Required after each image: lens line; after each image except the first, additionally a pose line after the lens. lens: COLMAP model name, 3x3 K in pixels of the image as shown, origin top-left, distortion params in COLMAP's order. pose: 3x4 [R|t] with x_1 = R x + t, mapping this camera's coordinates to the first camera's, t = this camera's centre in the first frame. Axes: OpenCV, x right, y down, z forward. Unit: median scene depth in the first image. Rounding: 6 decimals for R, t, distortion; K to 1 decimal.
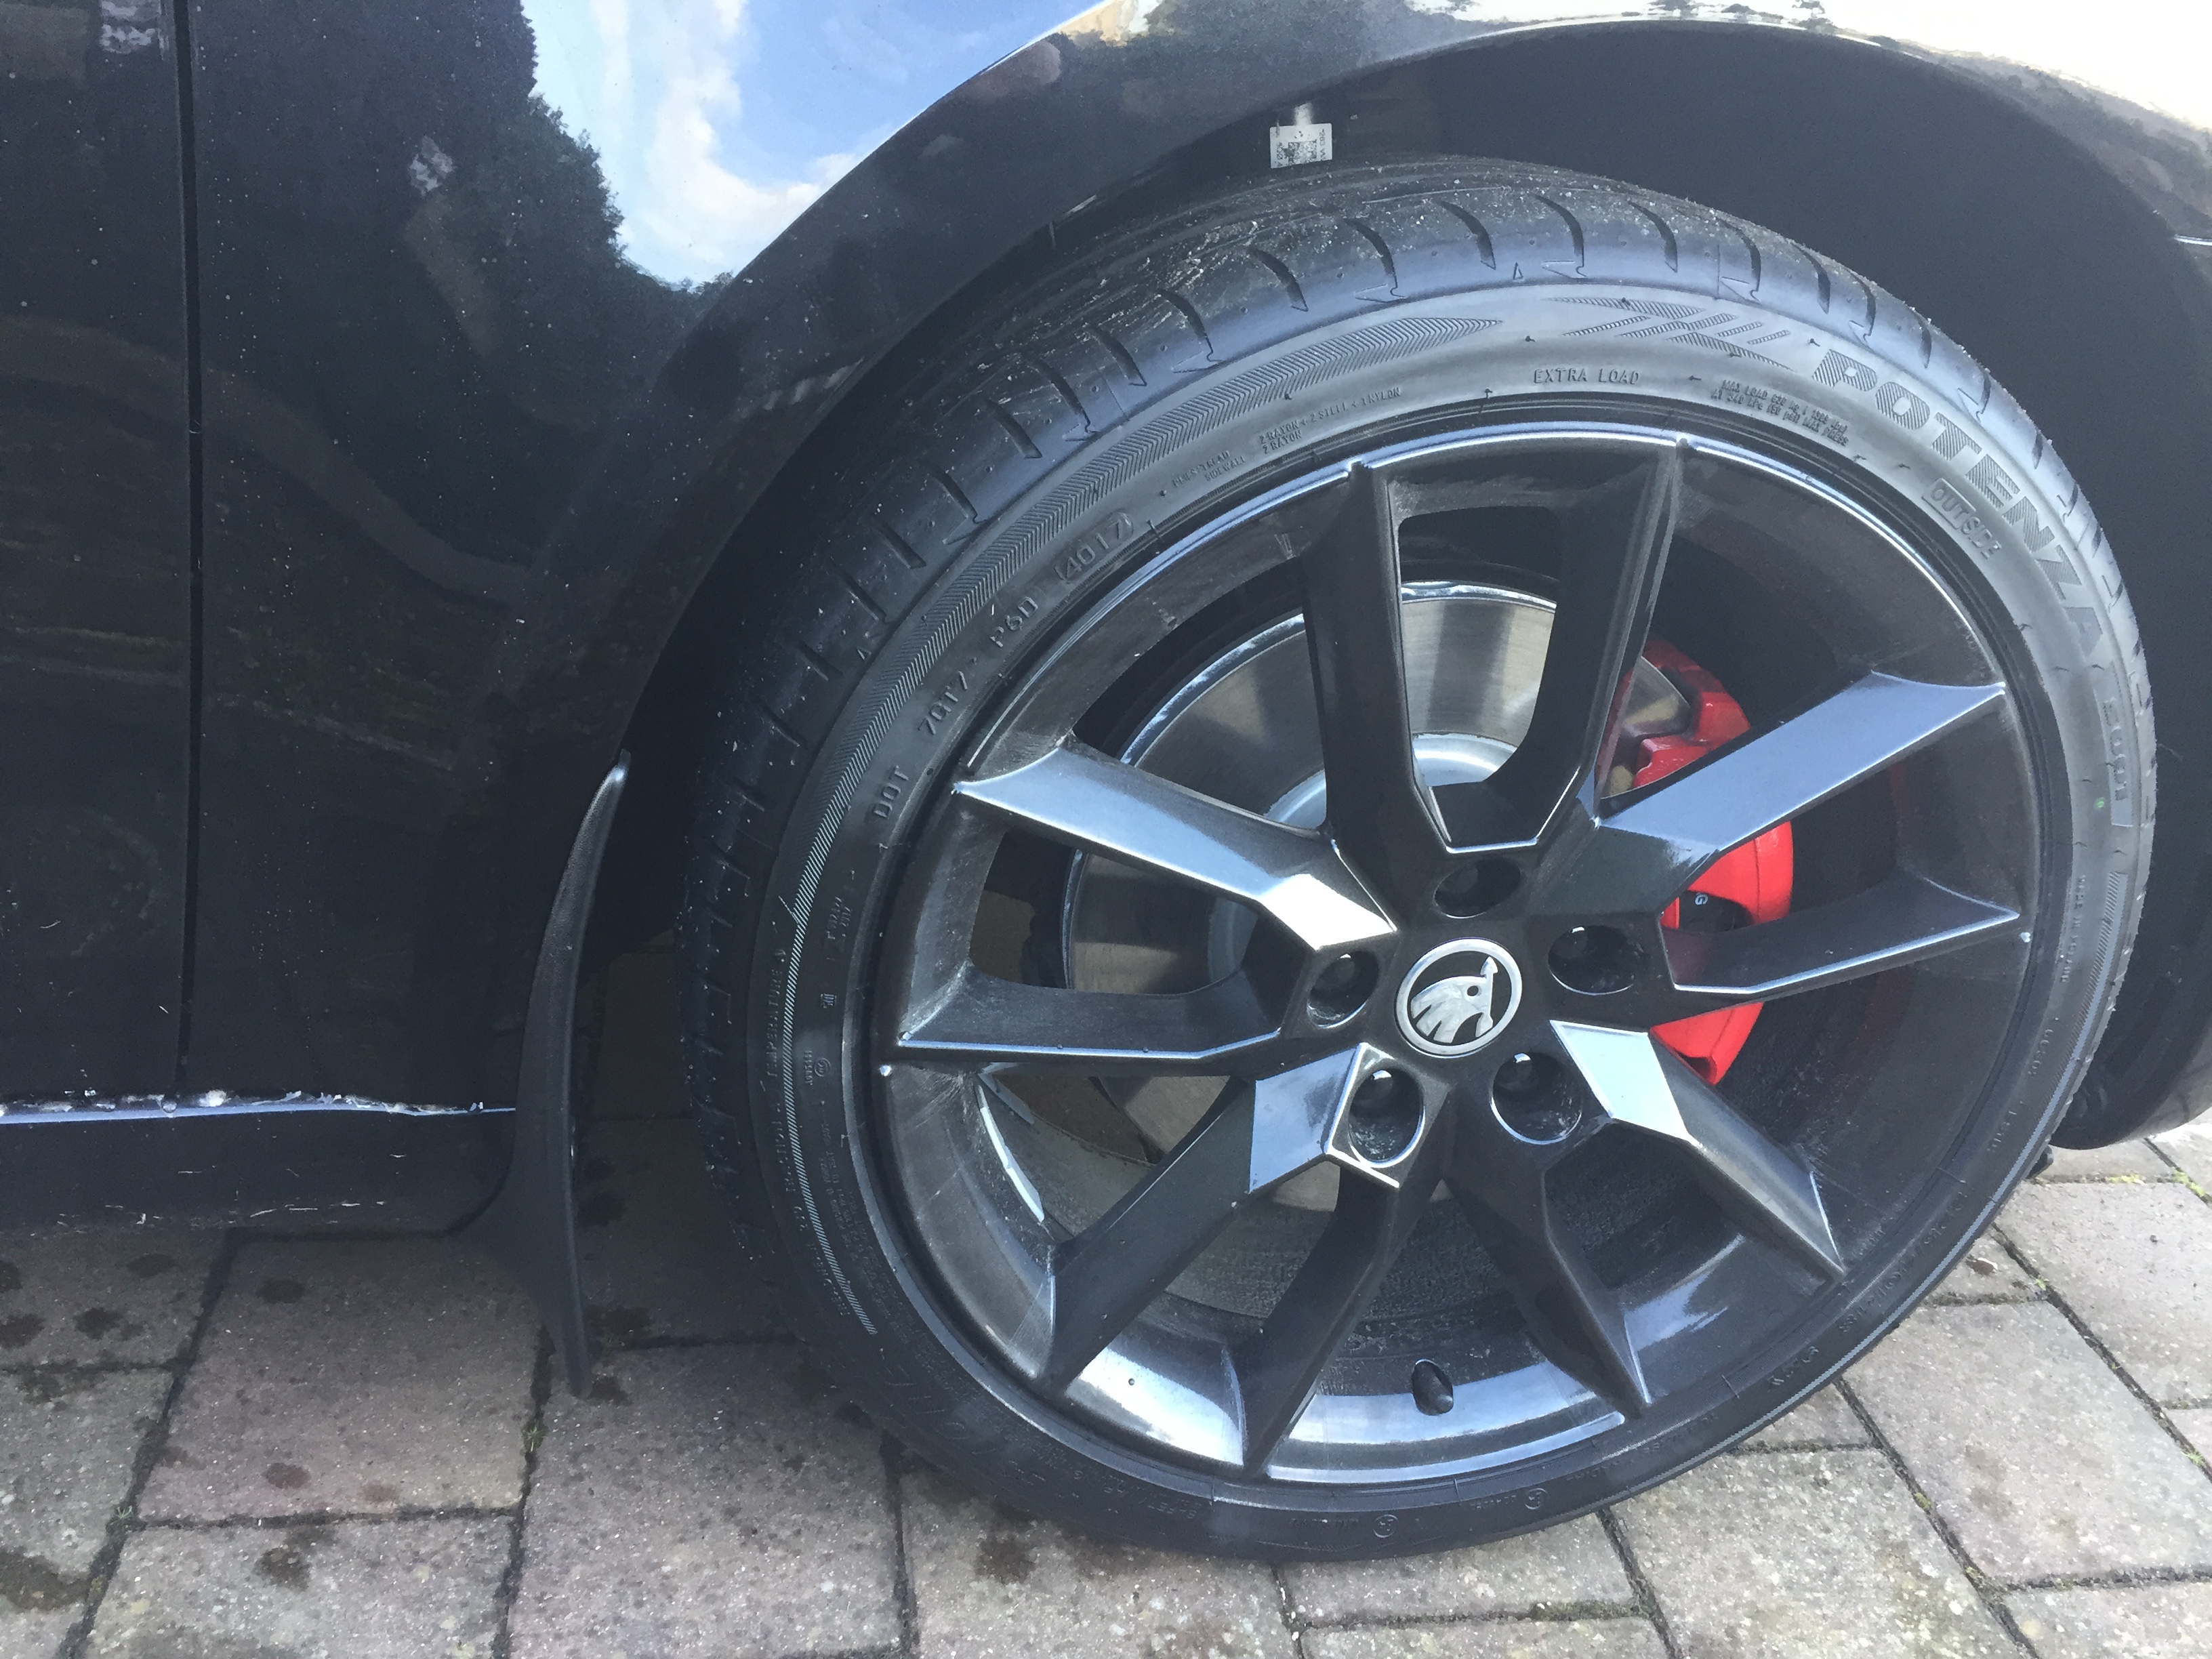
lens RADIAL K [[1905.0, 0, 1106.0], [0, 1905.0, 829.3], [0, 0, 1]] dist [0.078325, -0.122555]
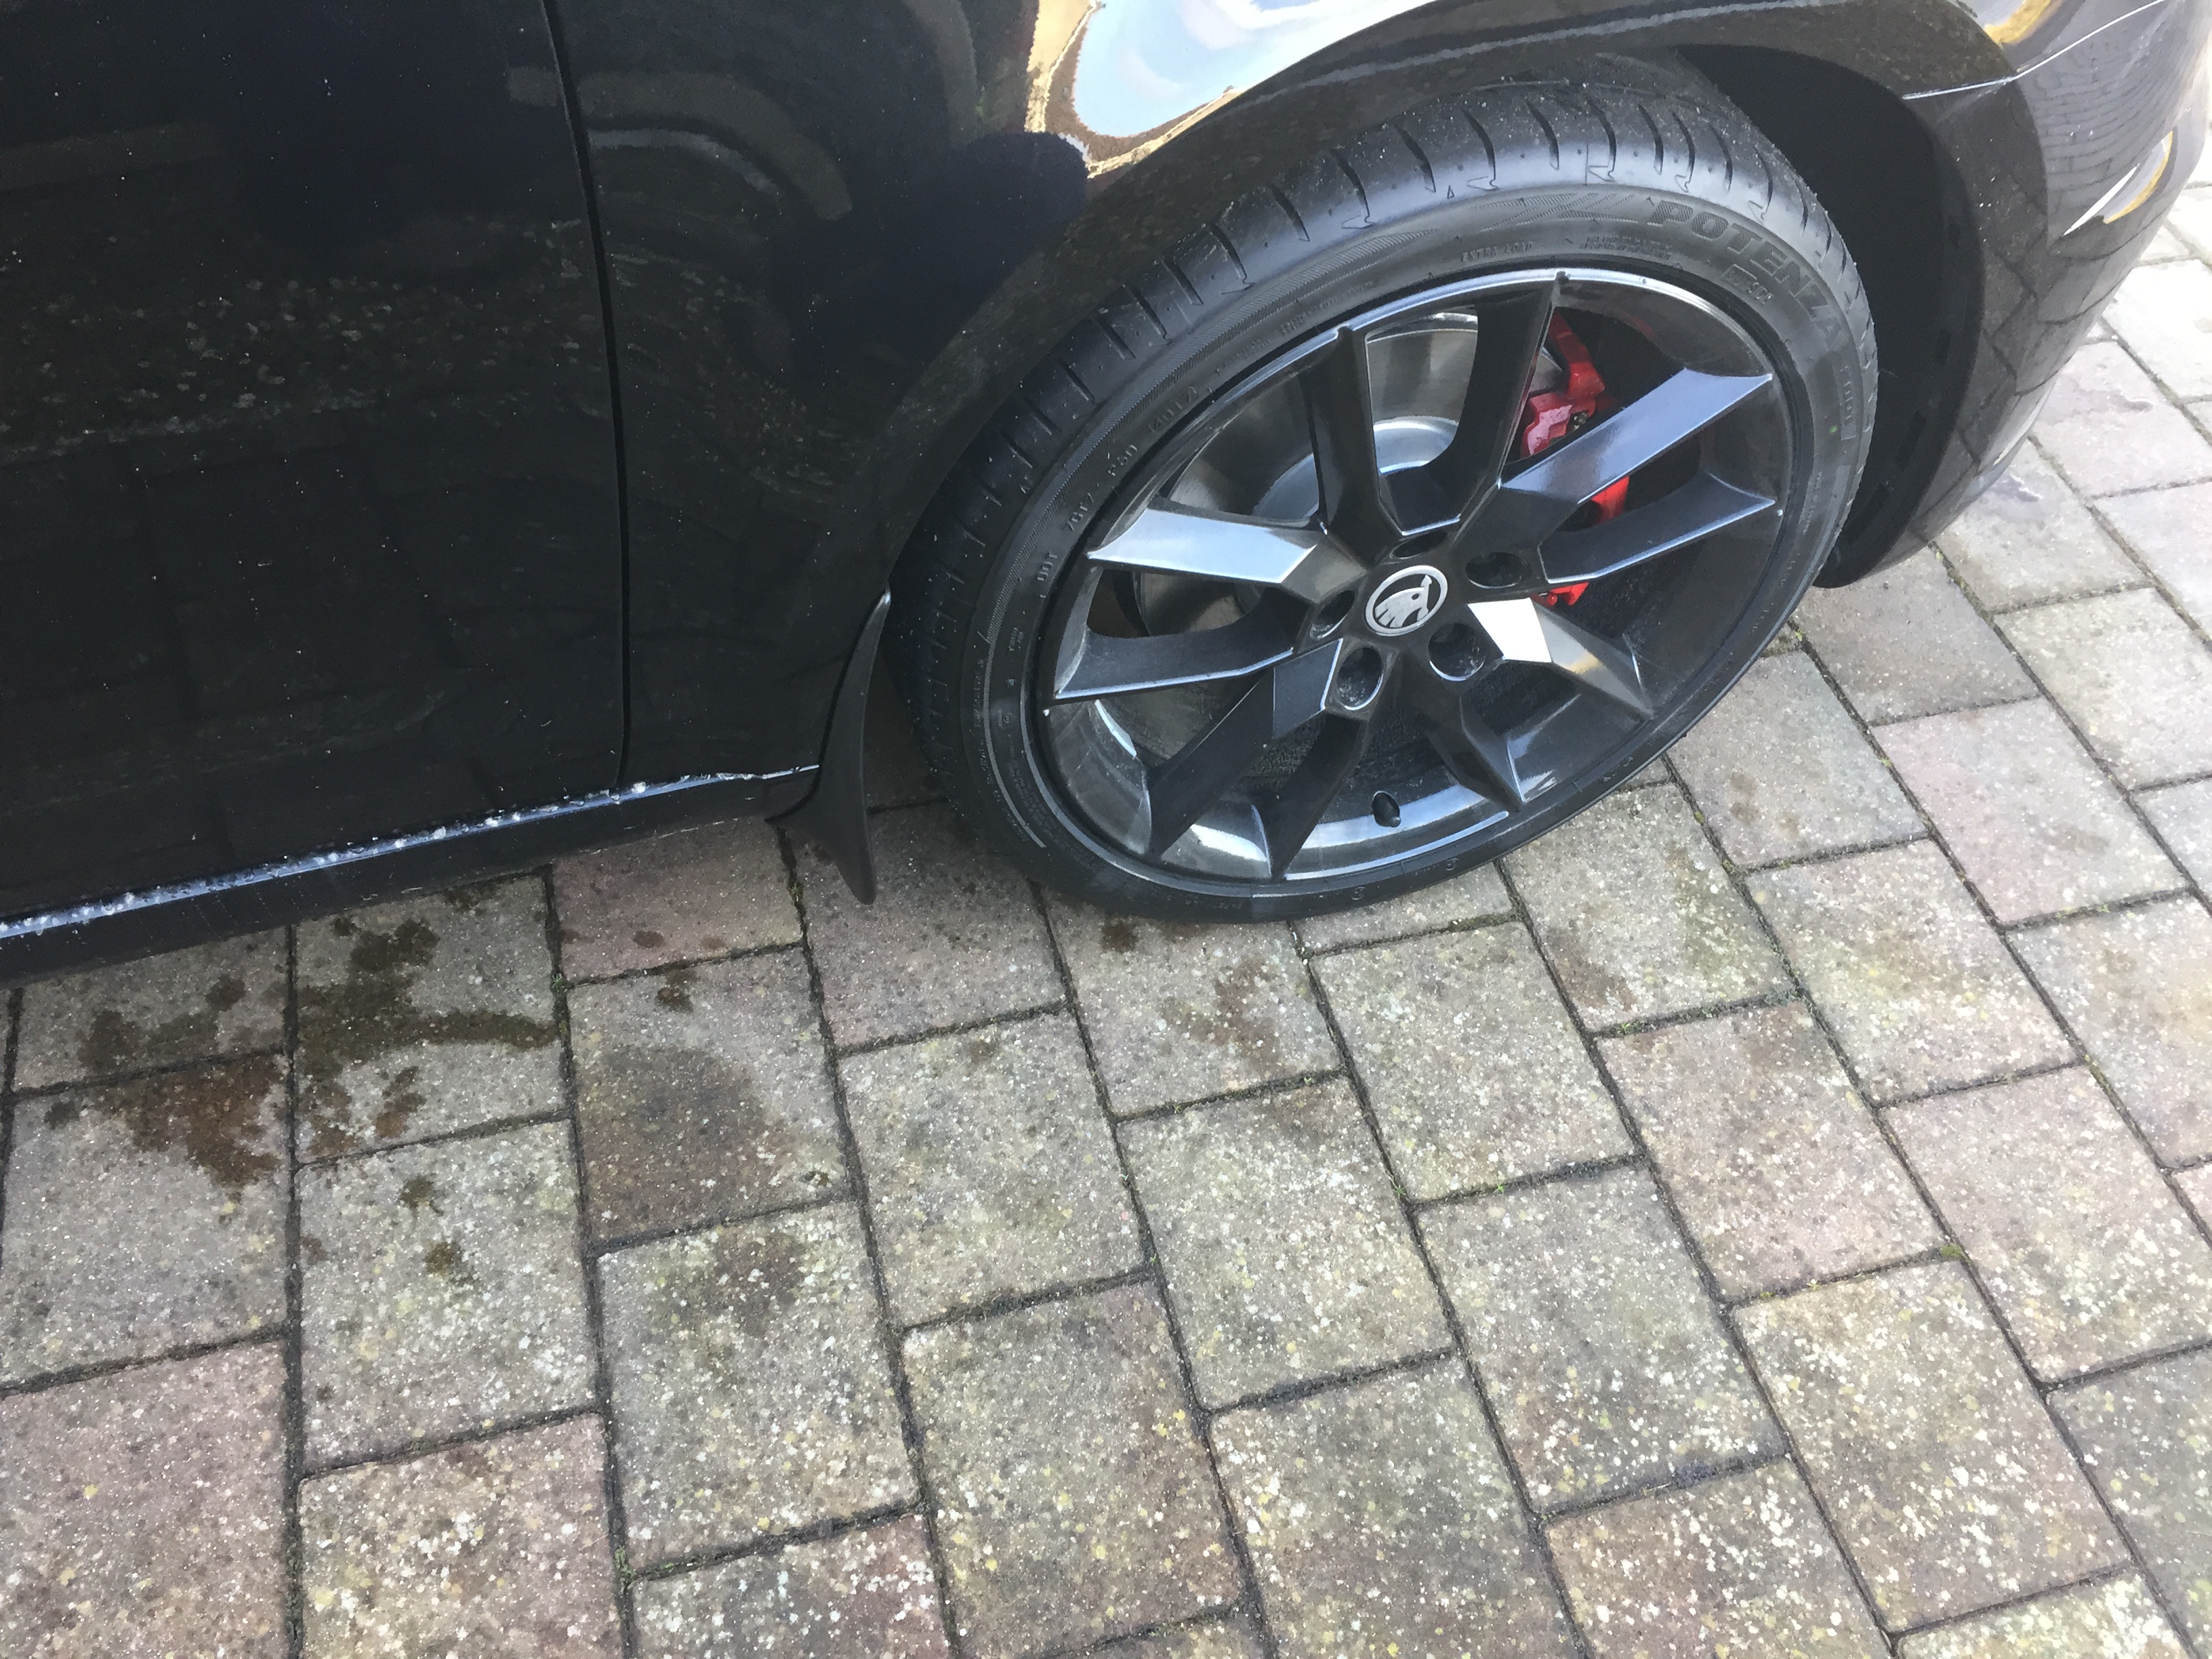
lens RADIAL K [[1905.0, 0, 1099.6], [0, 1905.0, 828.3], [0, 0, 1]] dist [0.078325, -0.122555]
pose [[0.993156, -0.111011, 0.036306, -0.118333], [0.084305, 0.896488, 0.434973, -0.390609], [-0.080835, -0.428936, 0.899711, -0.374781]]
